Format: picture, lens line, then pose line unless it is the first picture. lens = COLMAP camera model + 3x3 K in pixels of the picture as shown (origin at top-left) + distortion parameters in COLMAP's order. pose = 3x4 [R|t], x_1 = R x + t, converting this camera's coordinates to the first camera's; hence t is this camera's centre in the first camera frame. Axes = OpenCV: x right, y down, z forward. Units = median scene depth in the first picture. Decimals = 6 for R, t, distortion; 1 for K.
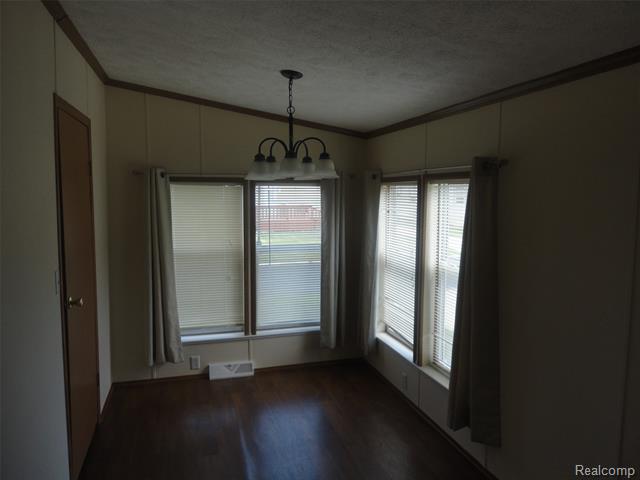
lens RADIAL K [[467.9, 0, 310.1], [0, 467.9, 237.5], [0, 0, 1]] dist [-0.003546, 0.004624]
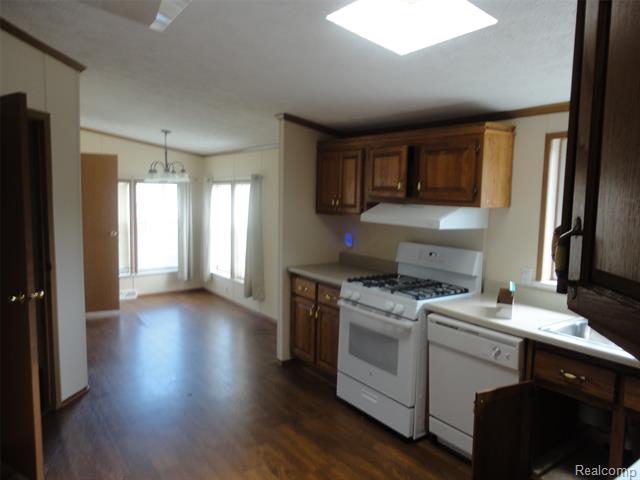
lens RADIAL K [[467.9, 0, 310.1], [0, 467.9, 237.5], [0, 0, 1]] dist [-0.003546, 0.004624]
pose [[0.944860, -0.015524, 0.327107, -0.081850], [0.014515, 0.999879, 0.005528, 0.082655], [-0.327153, -0.000475, 0.944971, -0.792715]]
